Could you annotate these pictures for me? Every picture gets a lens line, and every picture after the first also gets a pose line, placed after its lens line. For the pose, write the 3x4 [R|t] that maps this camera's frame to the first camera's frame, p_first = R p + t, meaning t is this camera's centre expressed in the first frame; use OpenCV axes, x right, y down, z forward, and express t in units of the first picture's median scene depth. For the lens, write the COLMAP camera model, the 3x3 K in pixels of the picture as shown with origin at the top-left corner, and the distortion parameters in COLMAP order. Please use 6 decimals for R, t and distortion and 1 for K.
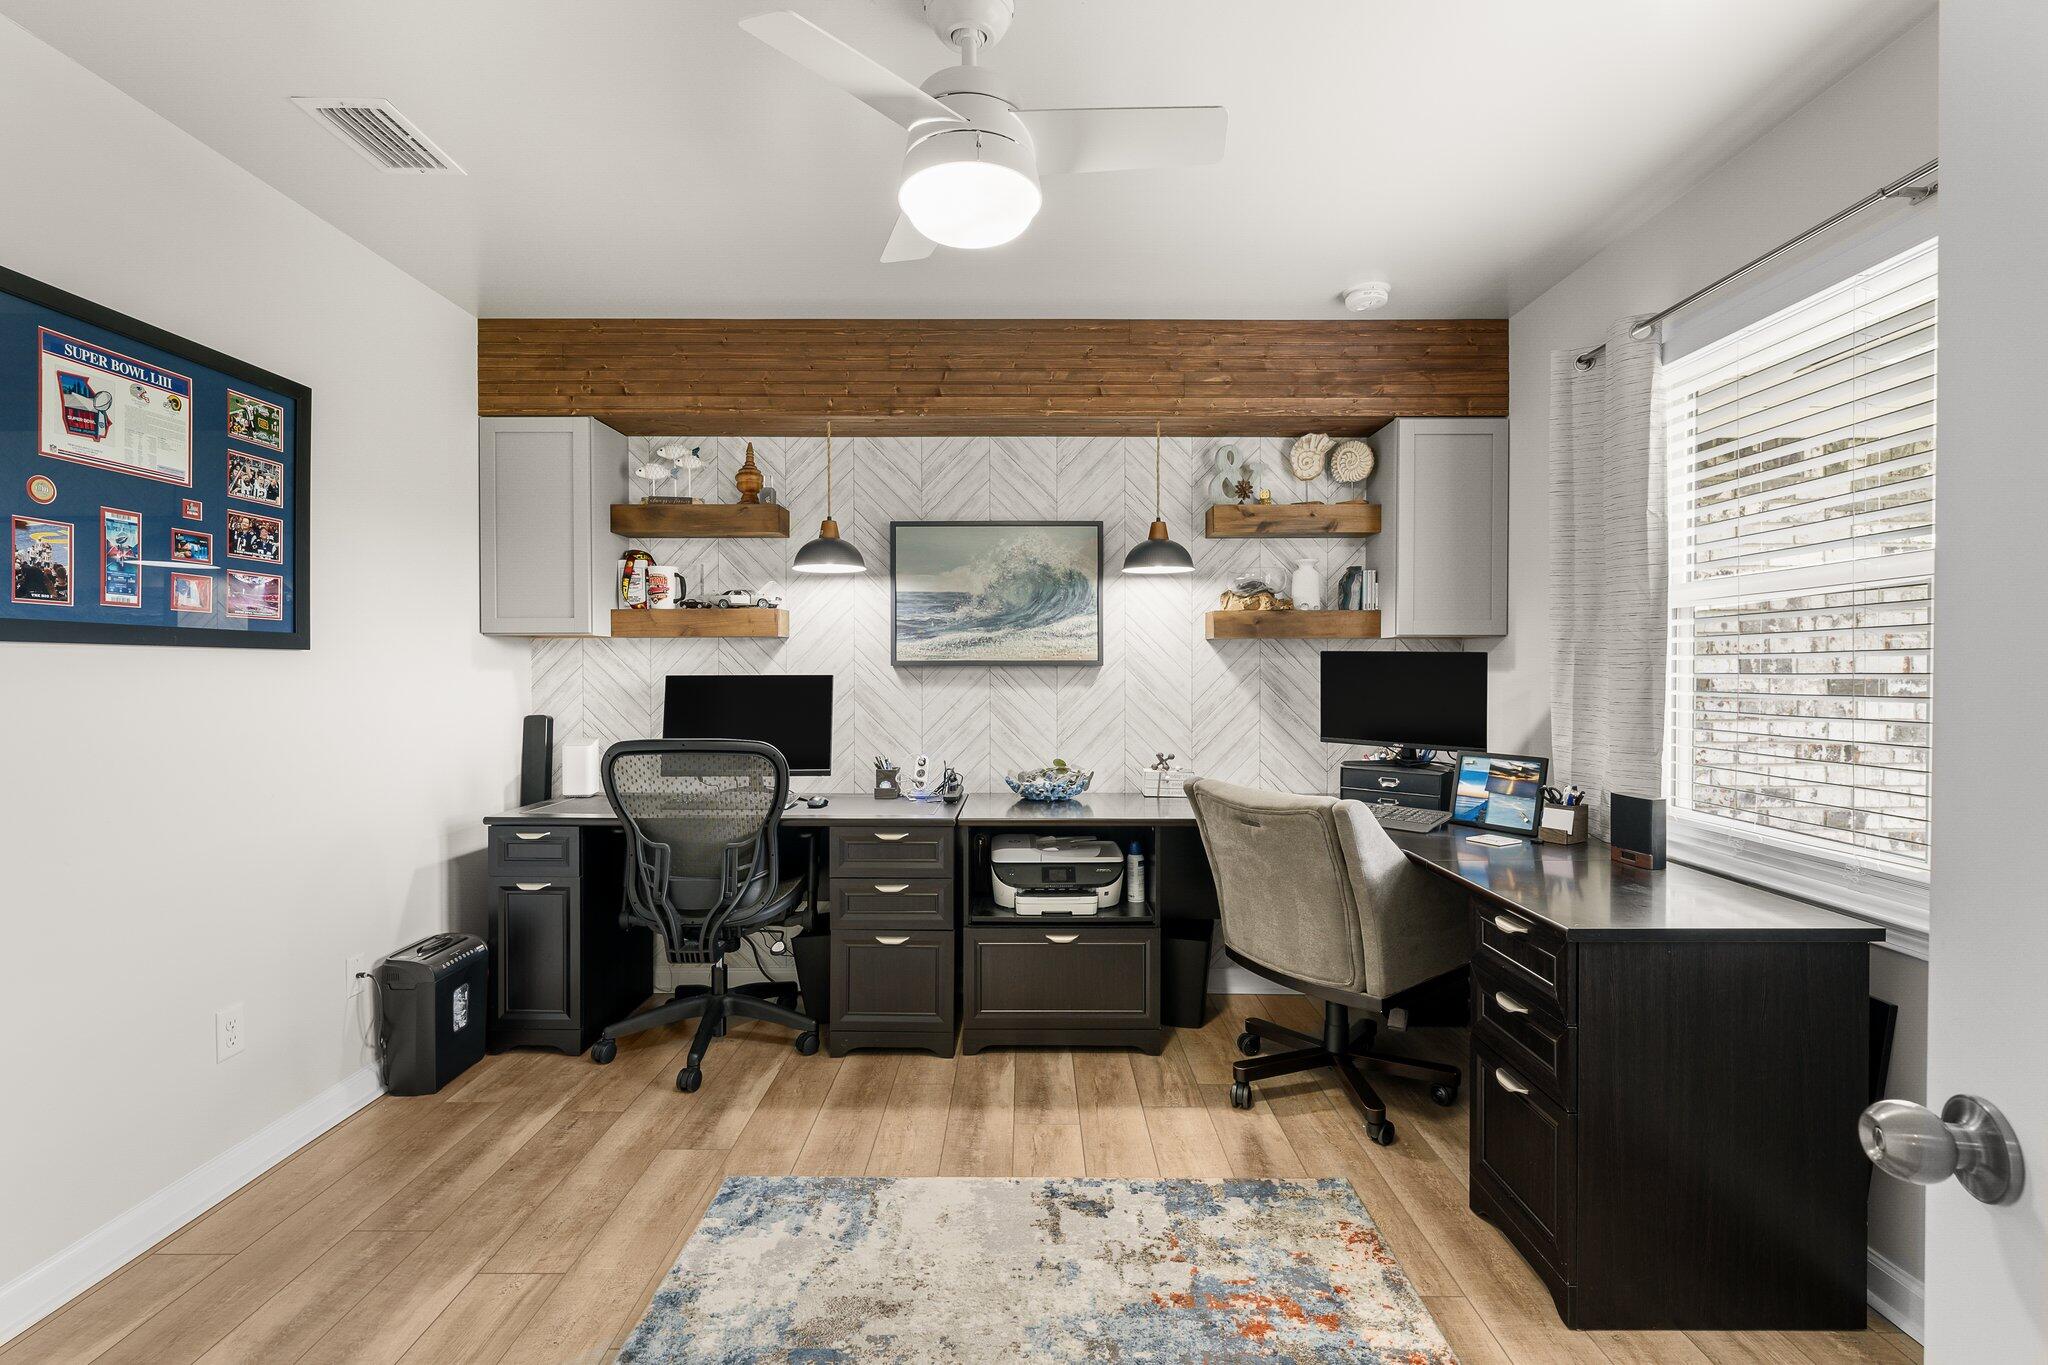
lens RADIAL K [[891.5, 0, 1031.8], [0, 891.5, 674.4], [0, 0, 1]] dist [0.003841, -0.001991]
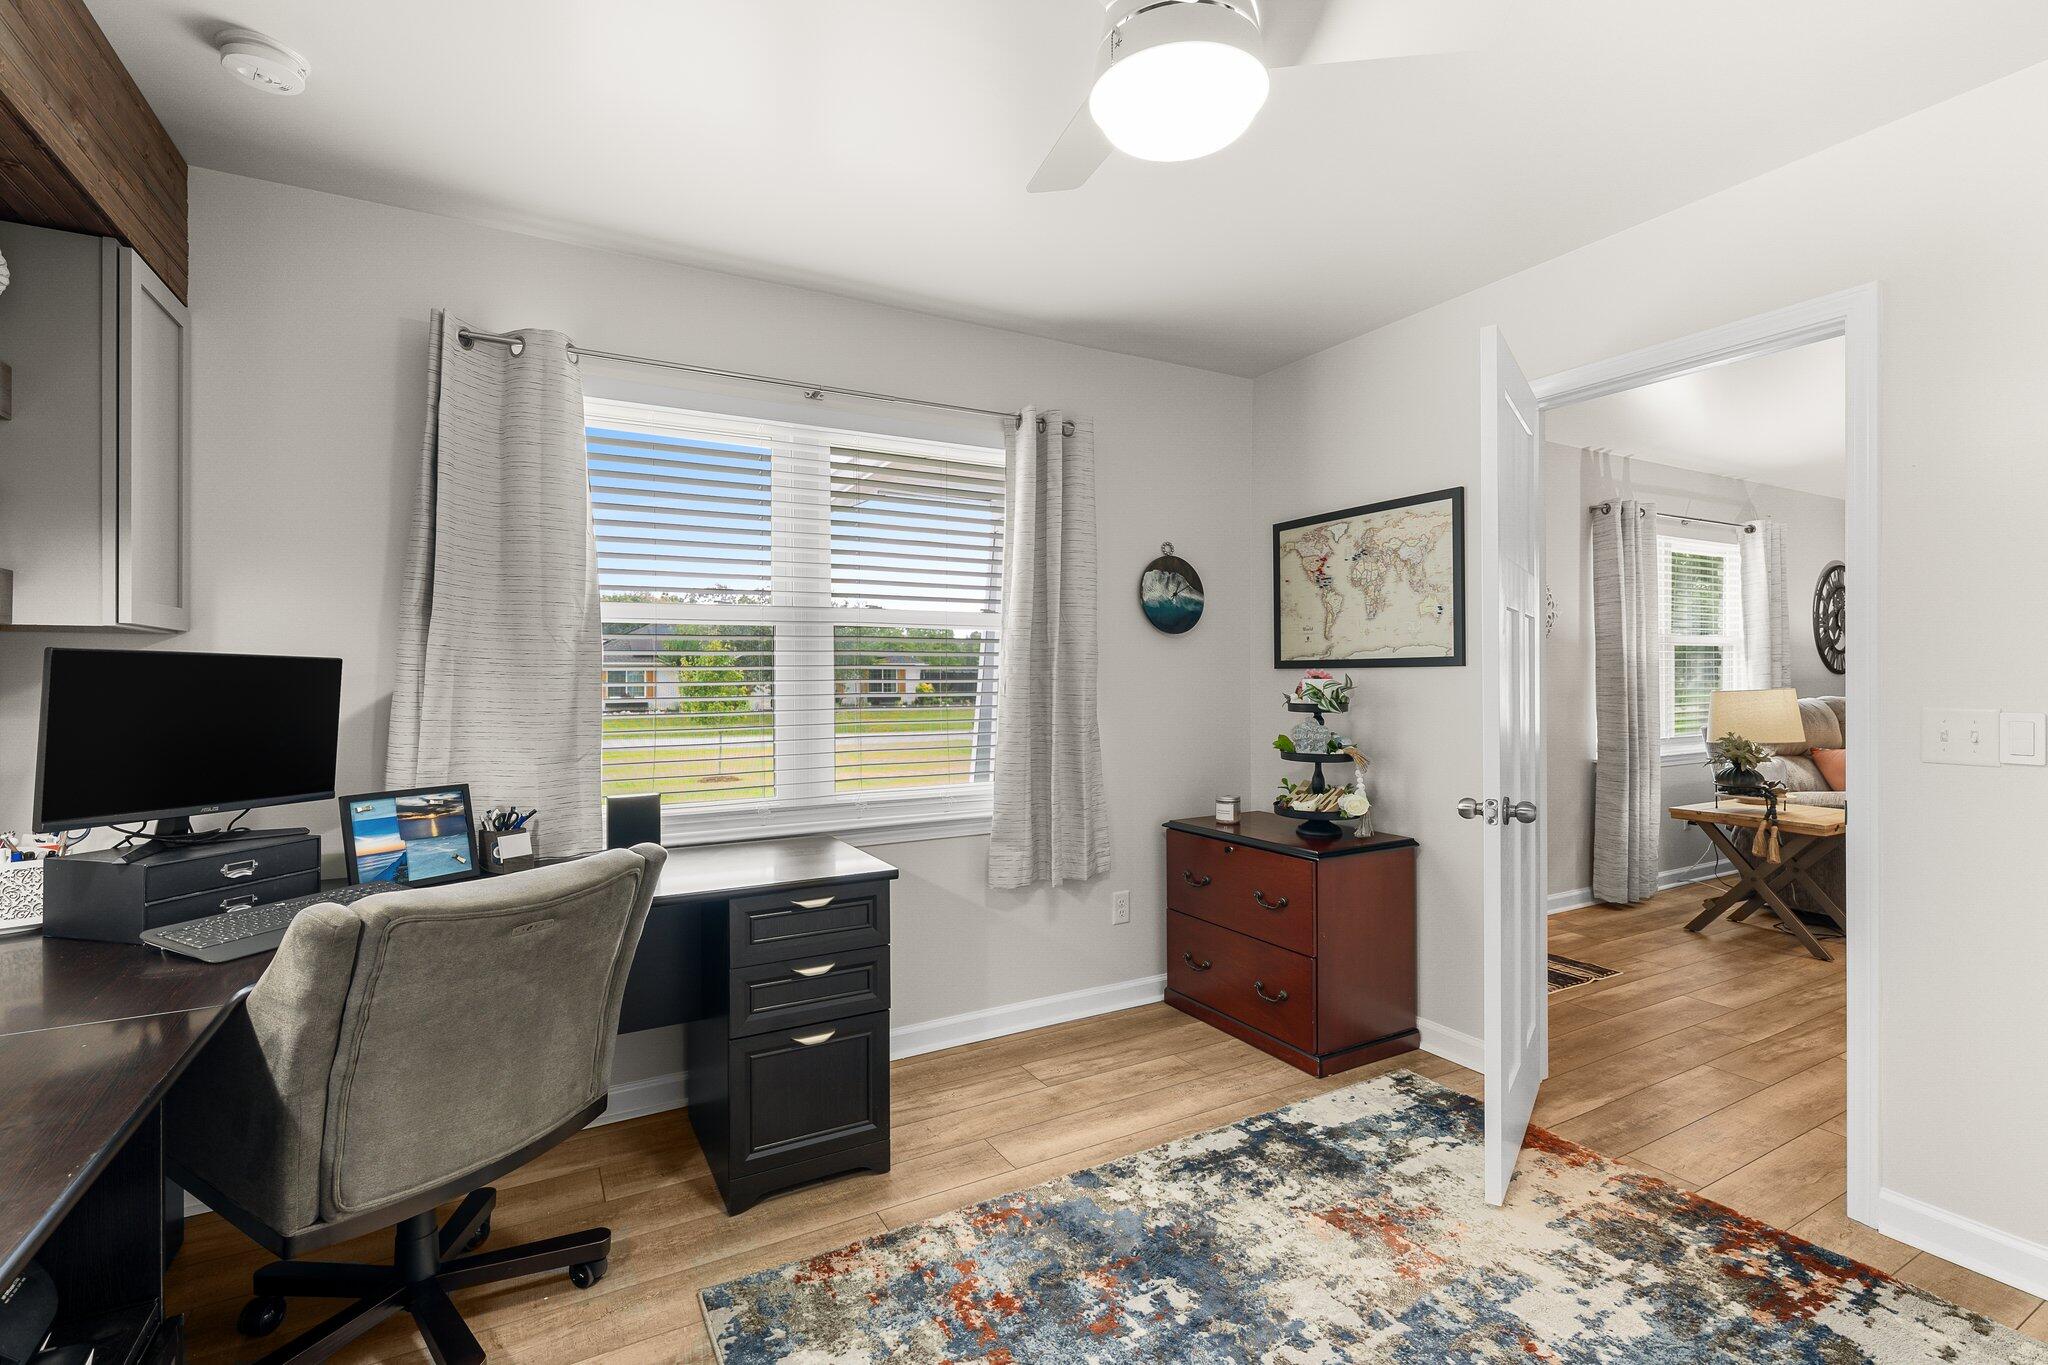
lens RADIAL K [[891.5, 0, 1043.7], [0, 891.5, 669.0], [0, 0, 1]] dist [0.003841, -0.001991]
pose [[-0.451544, 0.001261, 0.892248, -0.641390], [0.008352, 0.999961, 0.002813, -0.021992], [-0.892210, 0.008722, -0.451537, 1.282428]]
